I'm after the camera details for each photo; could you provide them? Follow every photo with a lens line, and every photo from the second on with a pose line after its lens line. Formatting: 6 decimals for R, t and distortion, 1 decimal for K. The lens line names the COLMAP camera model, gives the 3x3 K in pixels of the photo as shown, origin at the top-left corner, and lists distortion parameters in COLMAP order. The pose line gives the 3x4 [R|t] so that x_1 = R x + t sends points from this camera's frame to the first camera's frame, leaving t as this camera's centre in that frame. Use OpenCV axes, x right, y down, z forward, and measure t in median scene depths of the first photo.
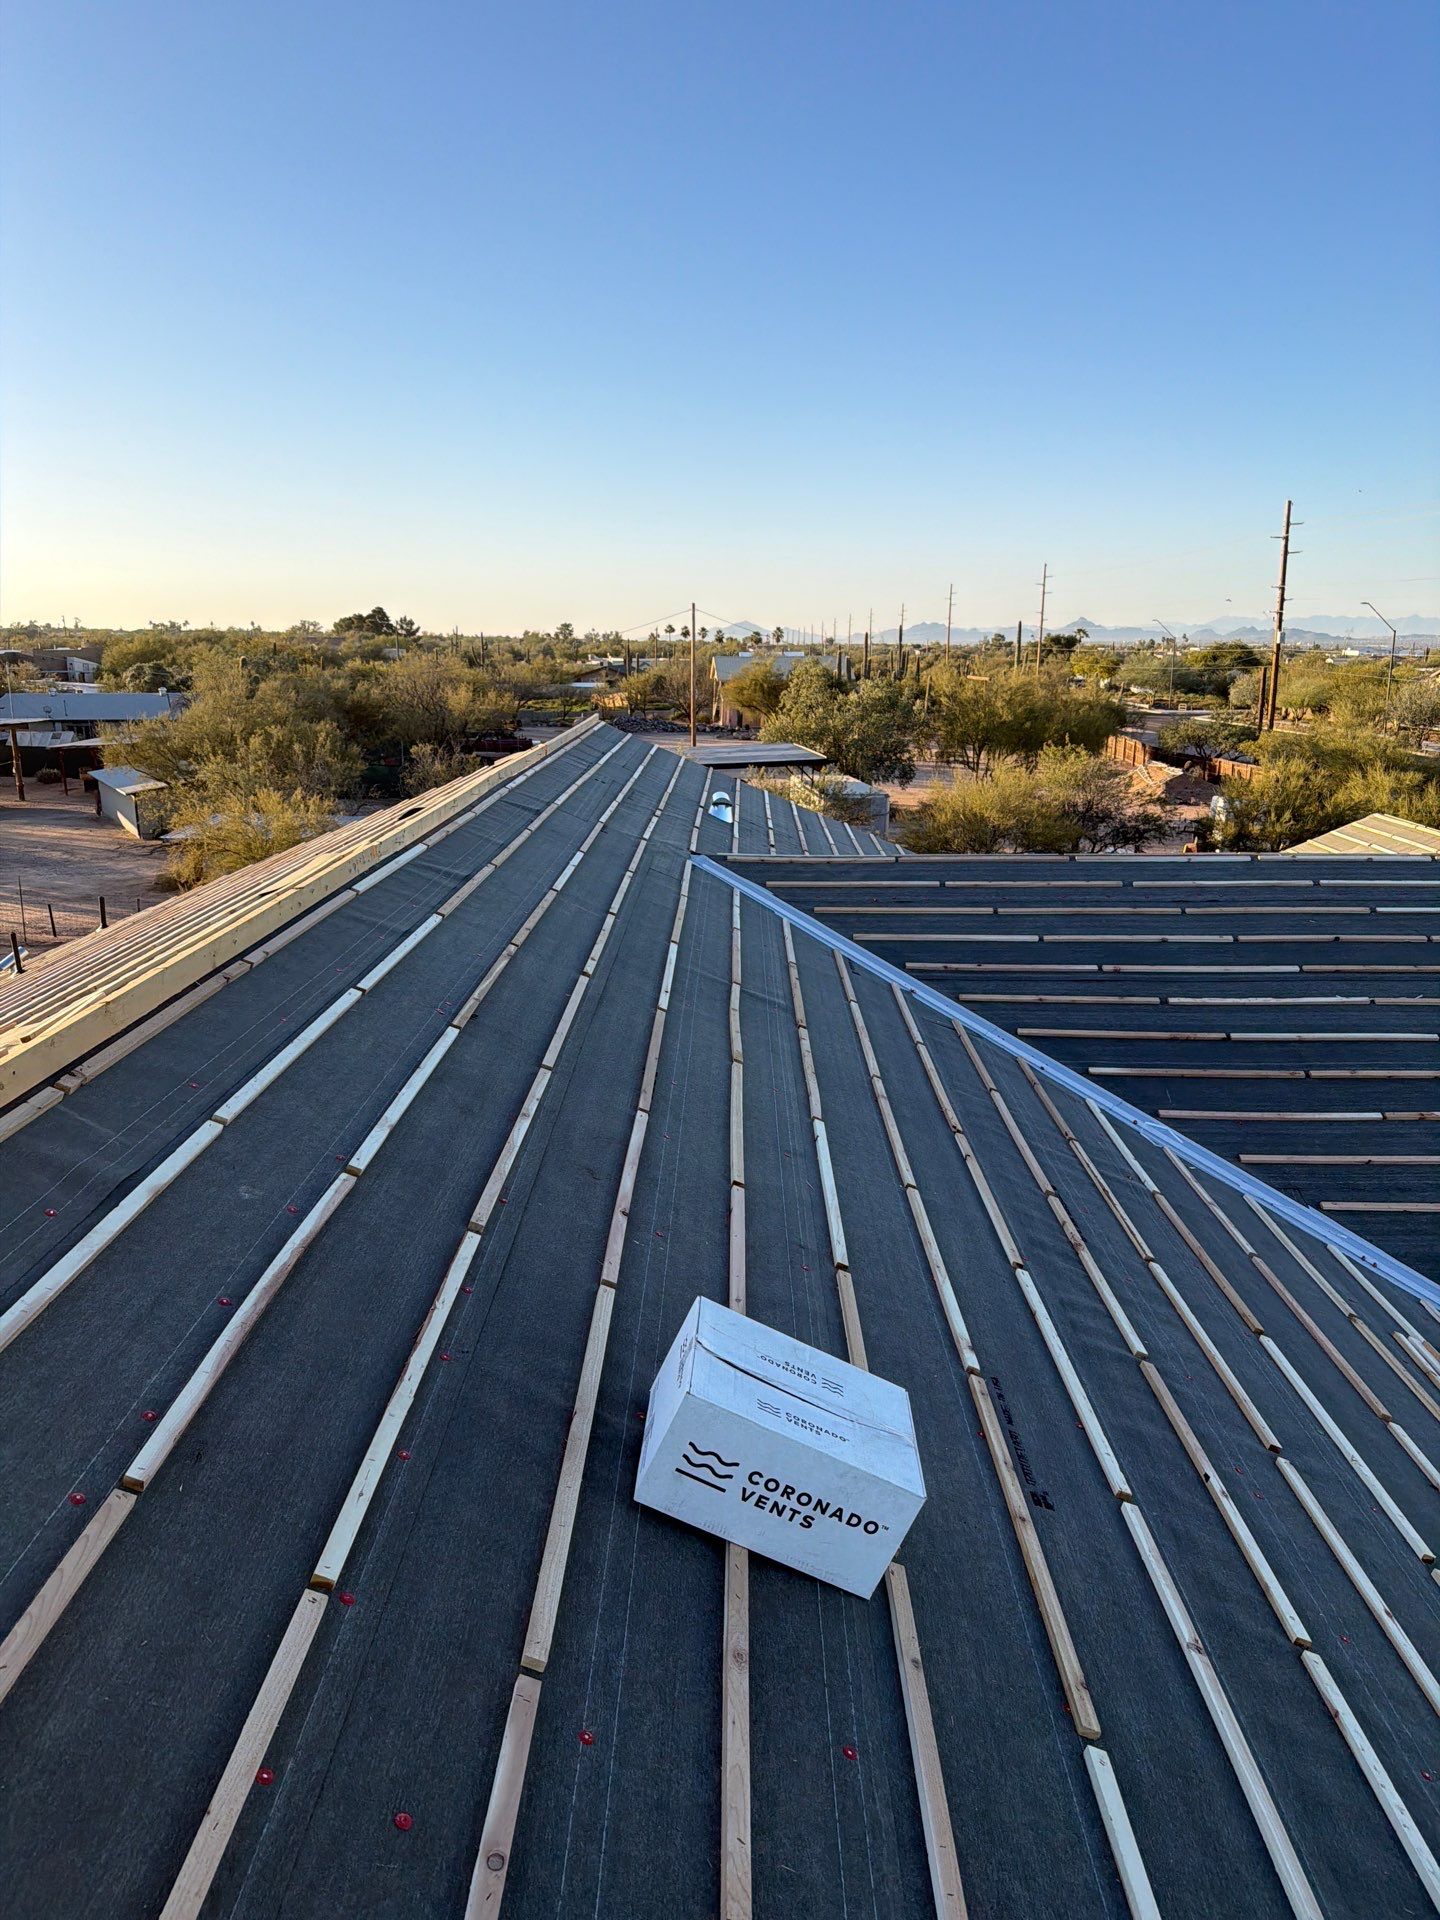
lens RADIAL K [[1342.5, 0, 725.5], [0, 1342.5, 944.6], [0, 0, 1]] dist [0.121365, -0.222212]
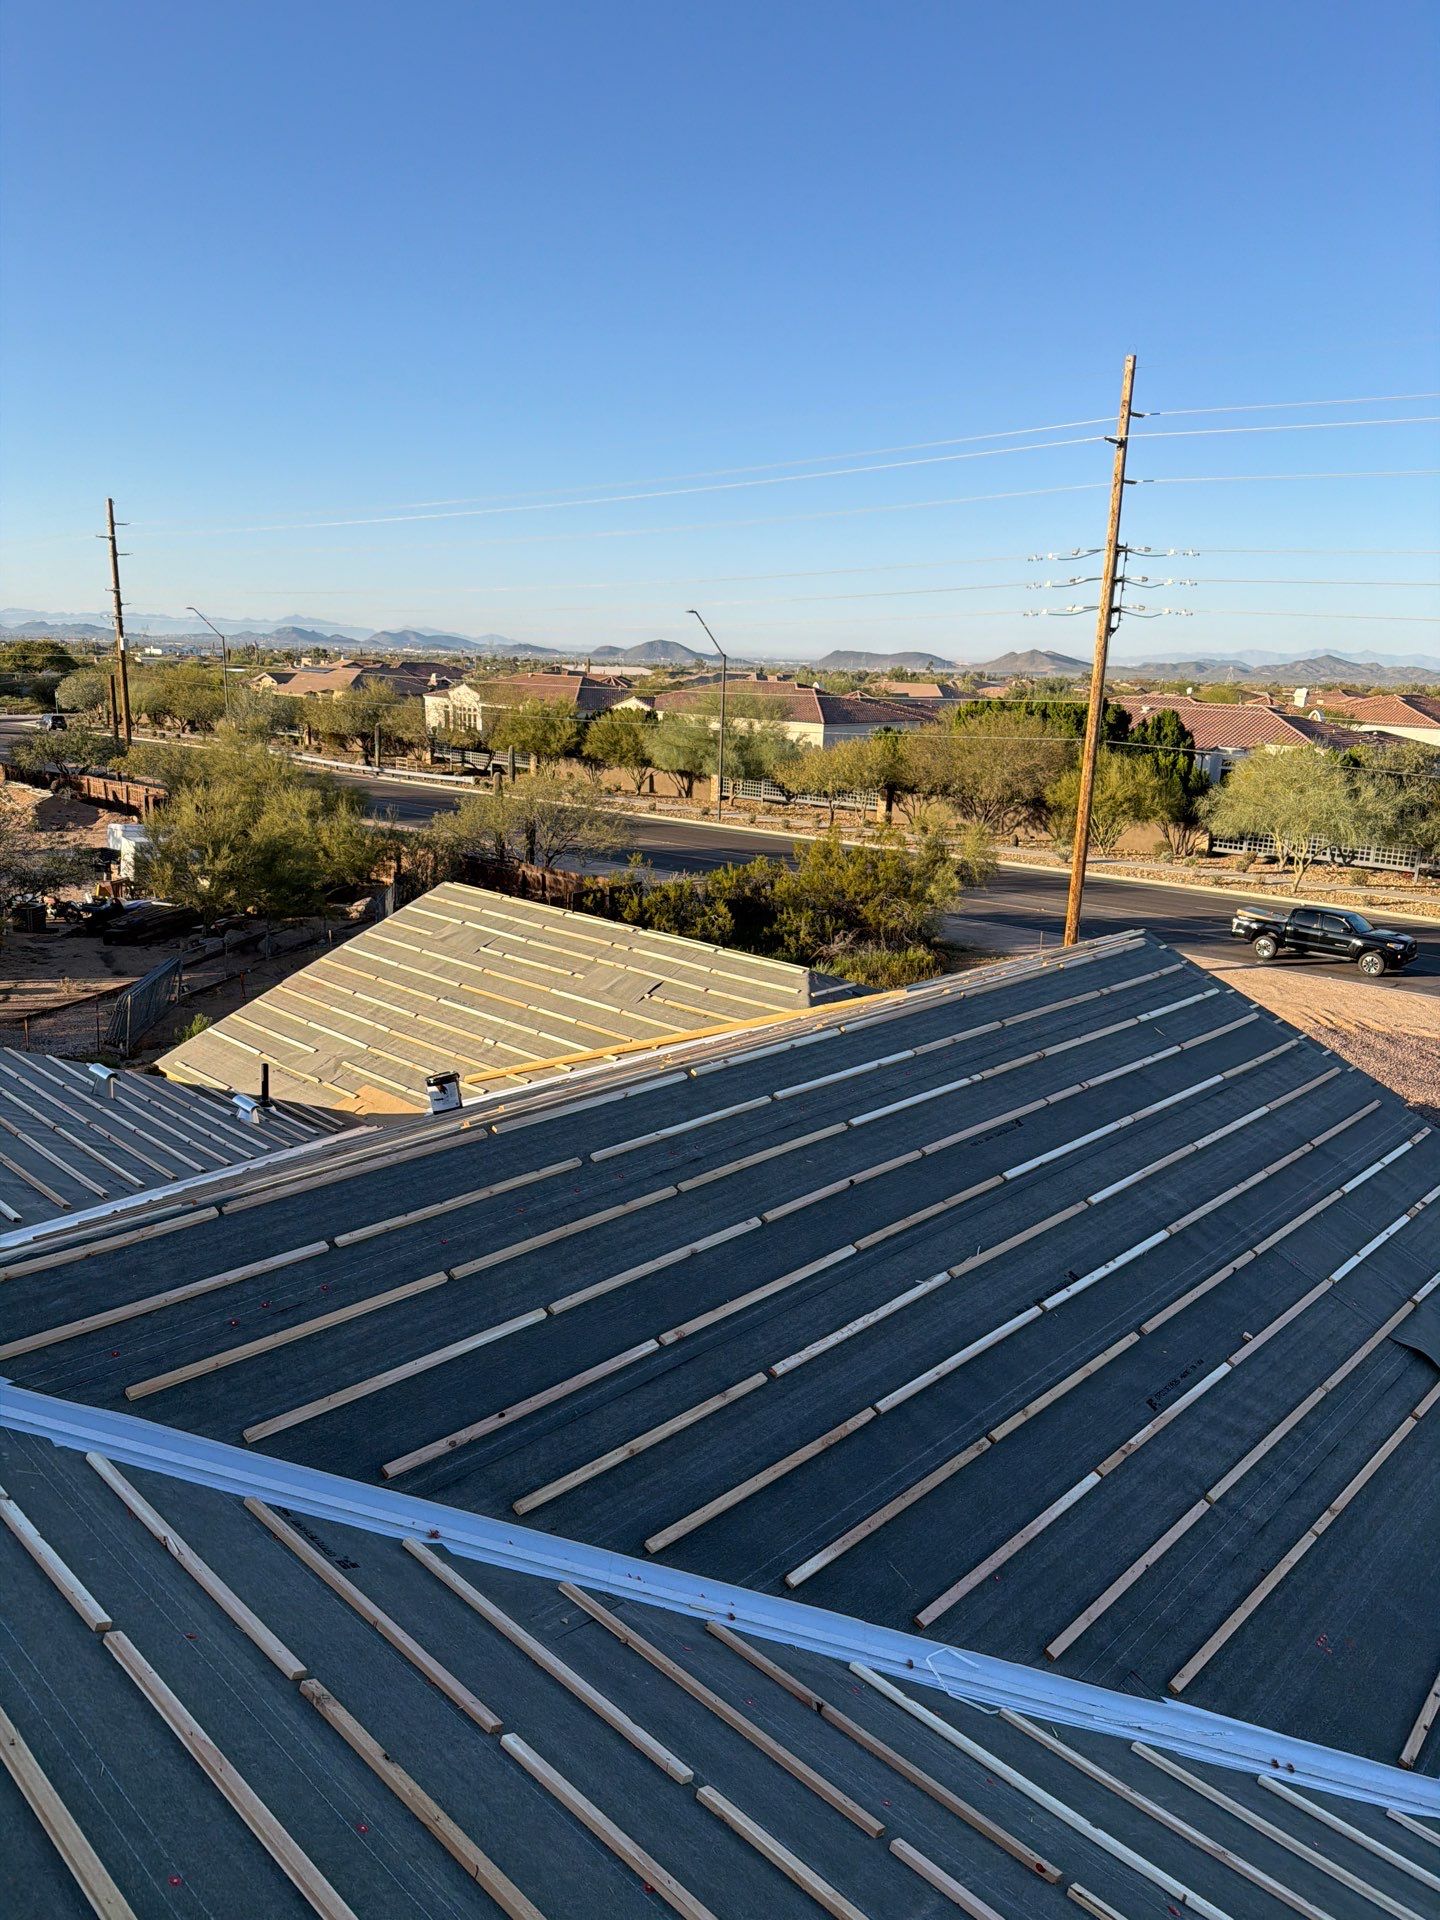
lens RADIAL K [[1342.5, 0, 725.5], [0, 1342.5, 944.6], [0, 0, 1]] dist [0.121365, -0.222212]
pose [[0.686179, -0.132328, 0.715295, -0.048652], [0.130522, 0.989754, 0.057894, -0.079805], [-0.715627, 0.053636, 0.696420, 0.224701]]
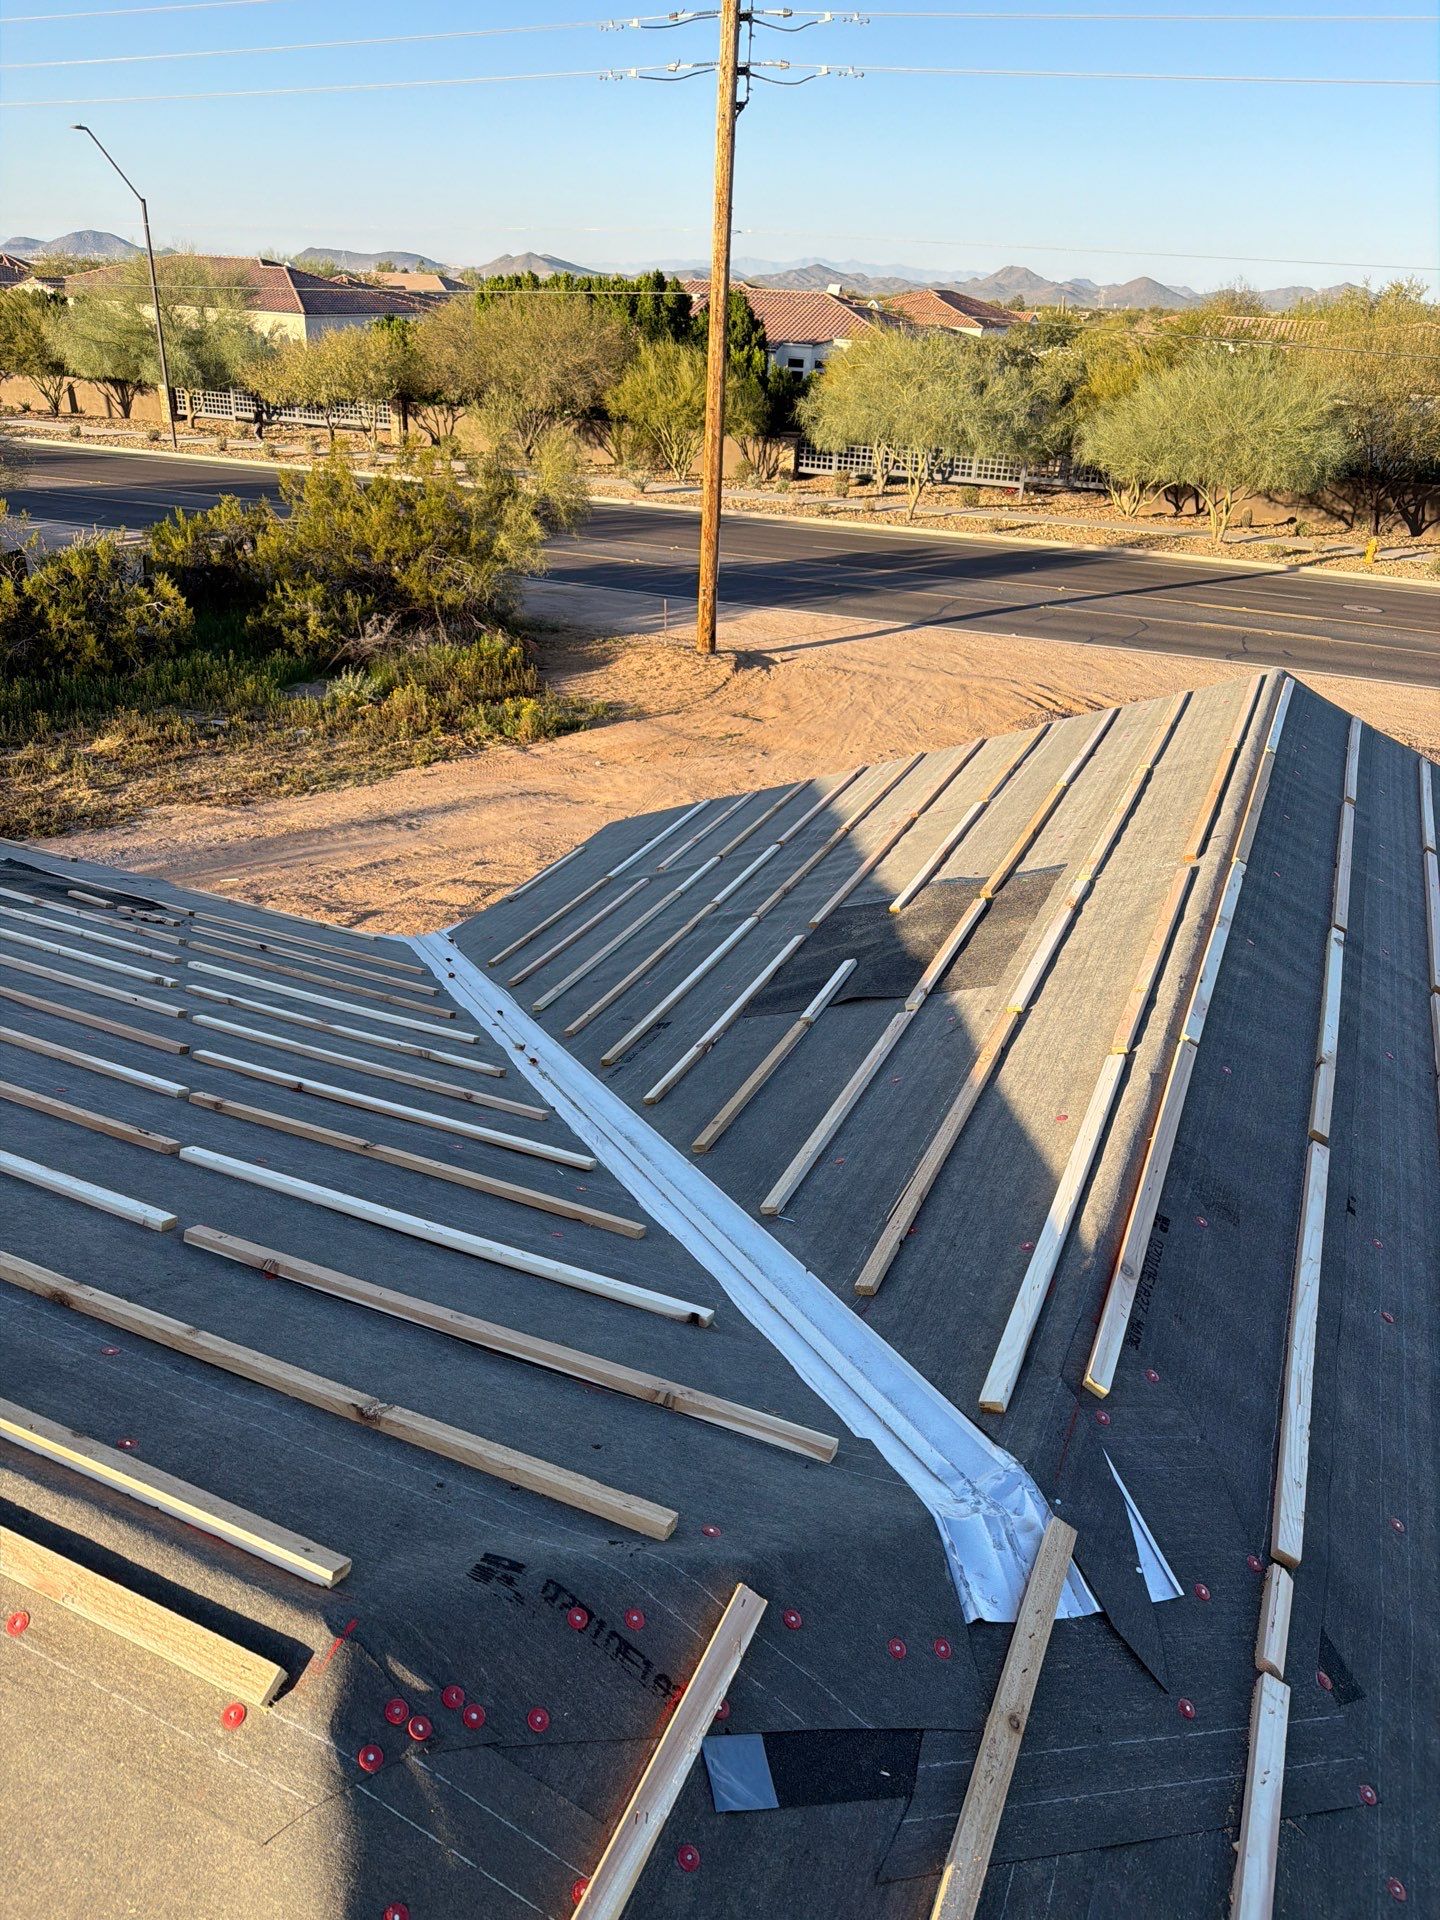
lens RADIAL K [[1339.4, 0, 737.4], [0, 1339.4, 950.9], [0, 0, 1]] dist [0.082575, -0.123483]
pose [[0.392582, -0.395764, 0.830211, 0.428859], [0.162238, 0.918325, 0.361051, -0.077814], [-0.905295, -0.007050, 0.424726, 0.618710]]
